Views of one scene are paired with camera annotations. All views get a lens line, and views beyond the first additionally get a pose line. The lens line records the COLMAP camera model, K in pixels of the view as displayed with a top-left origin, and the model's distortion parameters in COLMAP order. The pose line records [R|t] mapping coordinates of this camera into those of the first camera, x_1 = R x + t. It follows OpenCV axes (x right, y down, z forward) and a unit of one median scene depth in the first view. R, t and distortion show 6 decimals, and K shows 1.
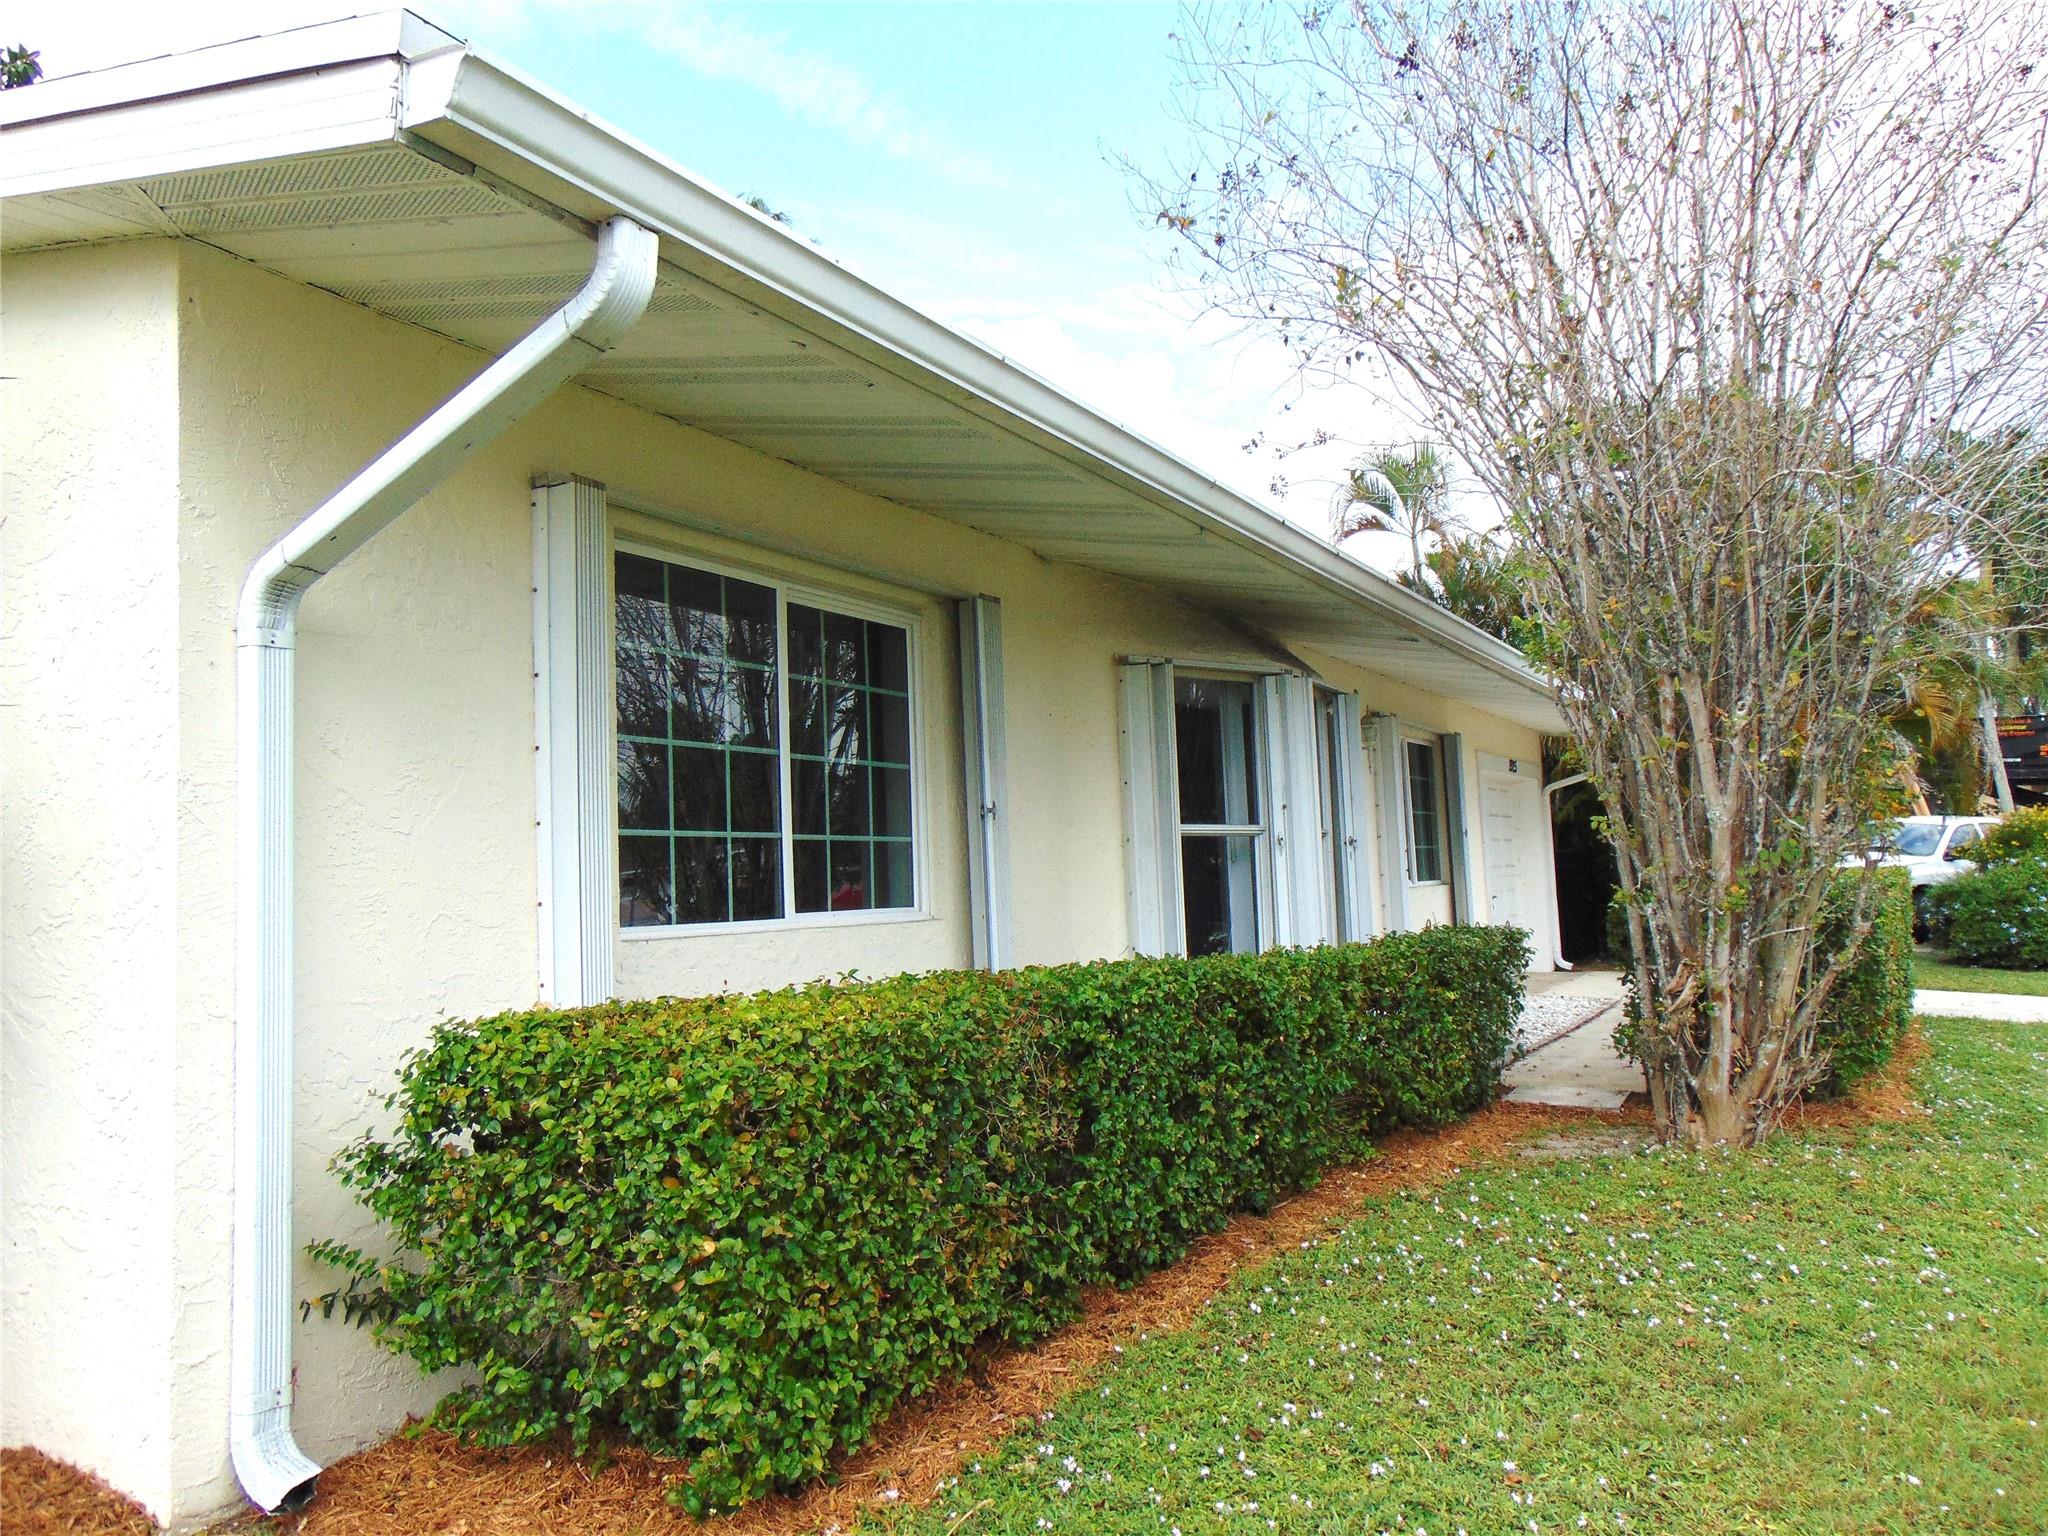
lens RADIAL K [[1543.3, 0, 1024.0], [0, 1543.3, 768.0], [0, 0, 1]] dist [-0.045763, 0.094442]
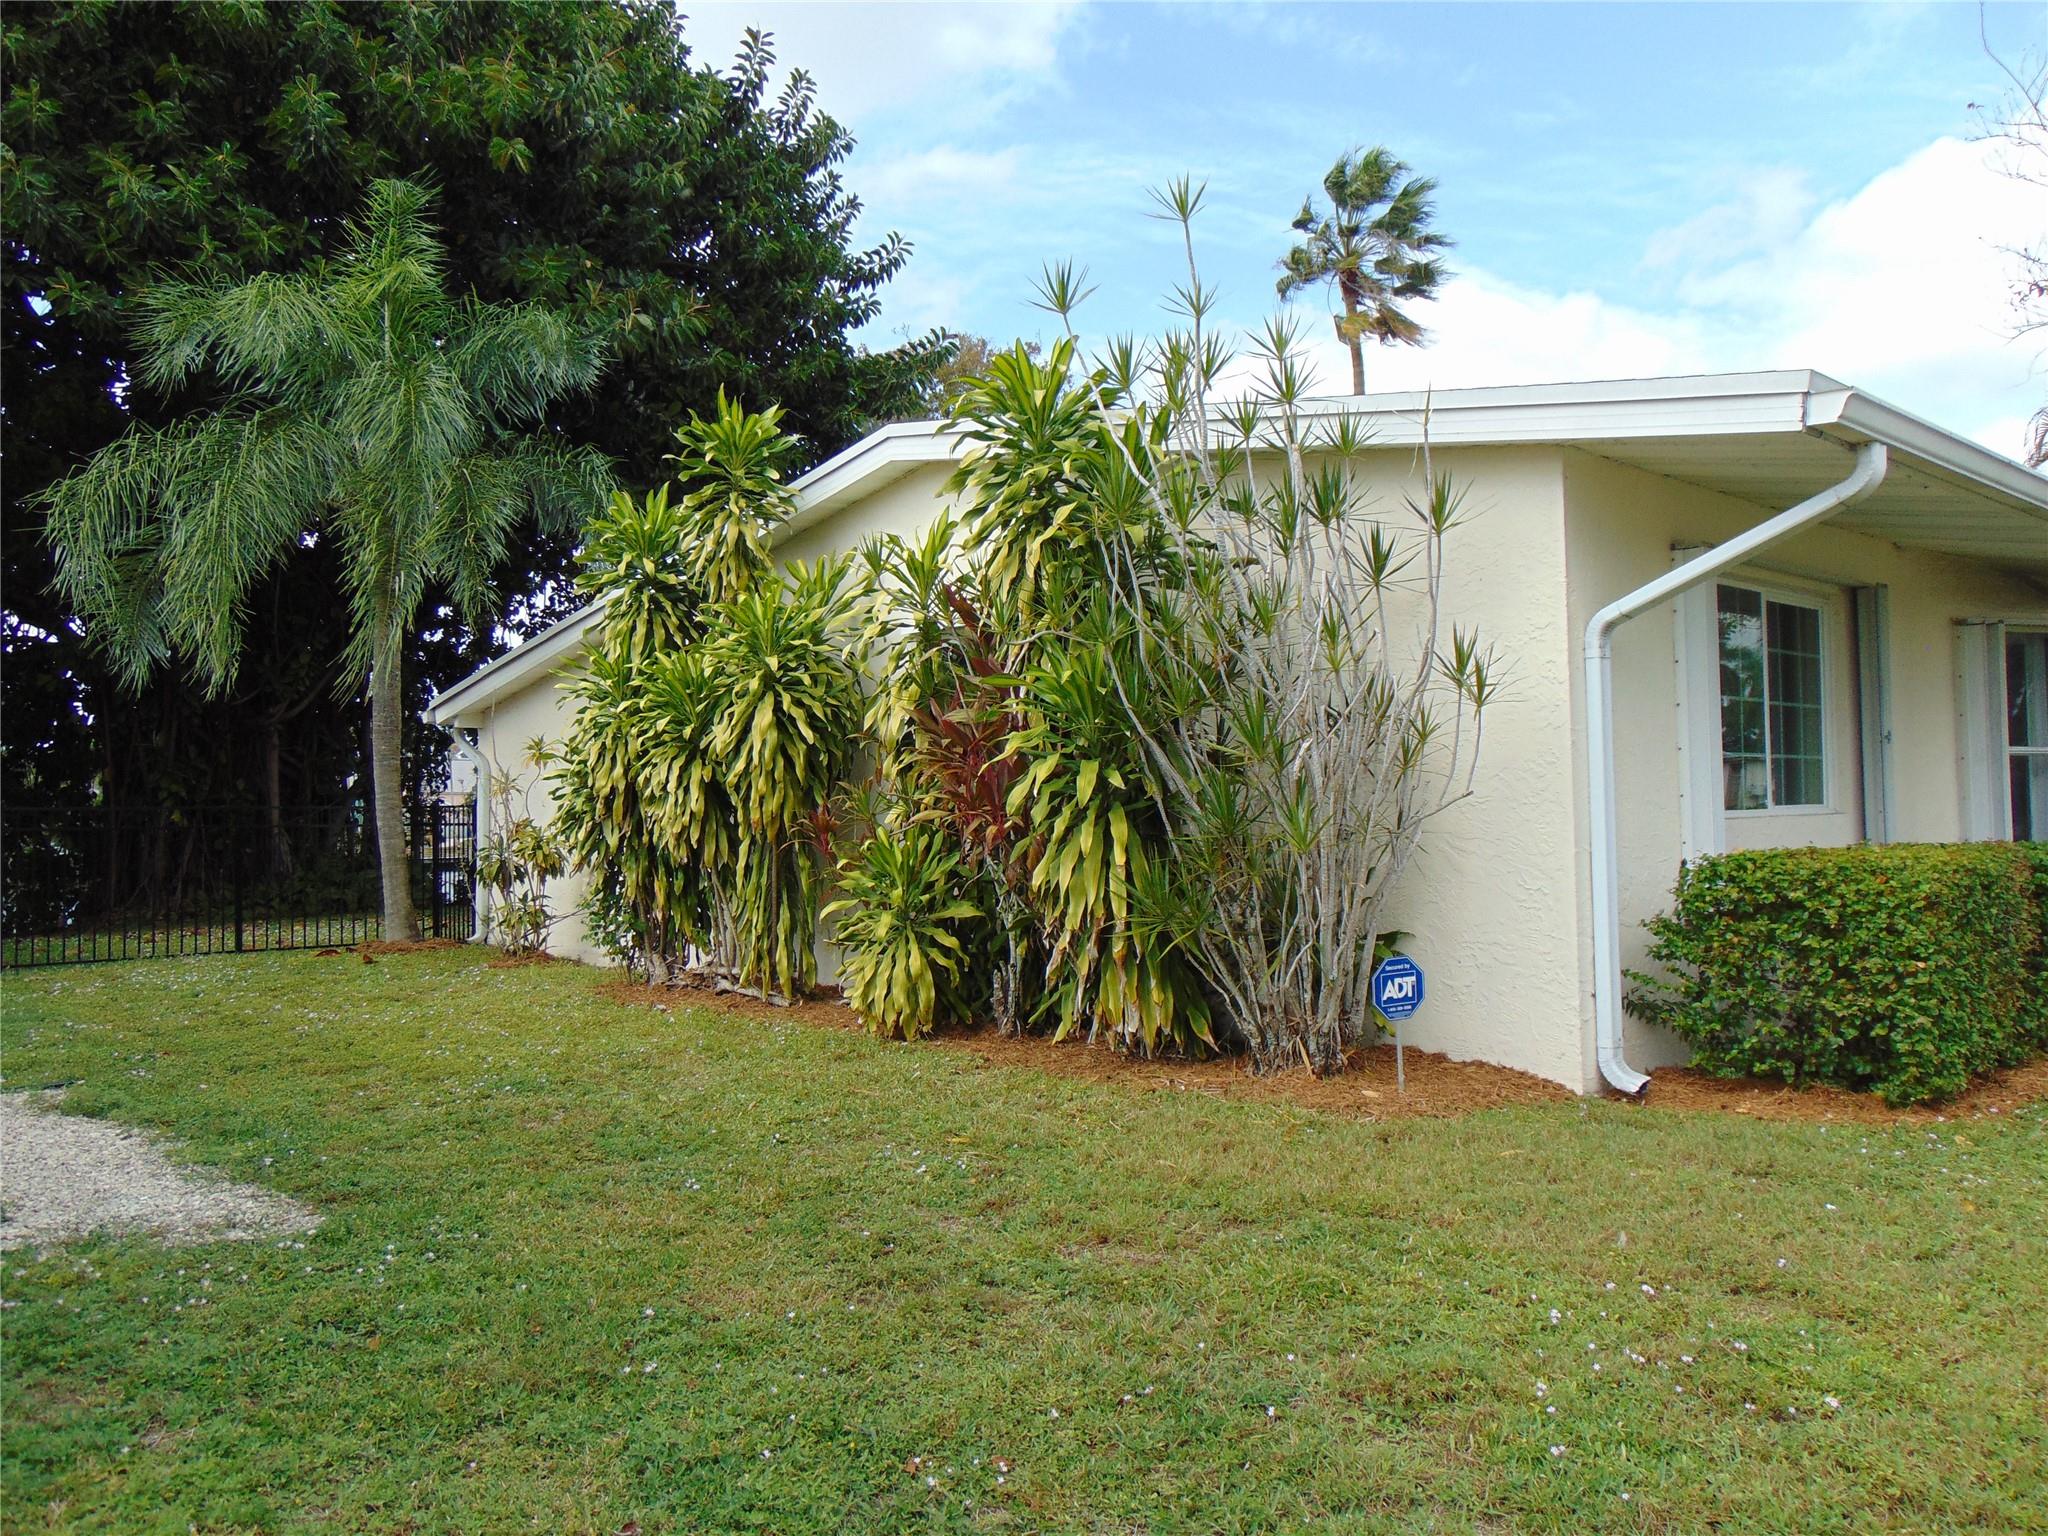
lens RADIAL K [[1543.3, 0, 1024.0], [0, 1543.3, 768.0], [0, 0, 1]] dist [-0.045763, 0.094442]
pose [[0.949905, 0.007963, -0.312438, -0.649471], [0.010915, 0.998220, 0.058626, -0.068716], [0.312349, -0.059100, 0.948127, -1.166753]]
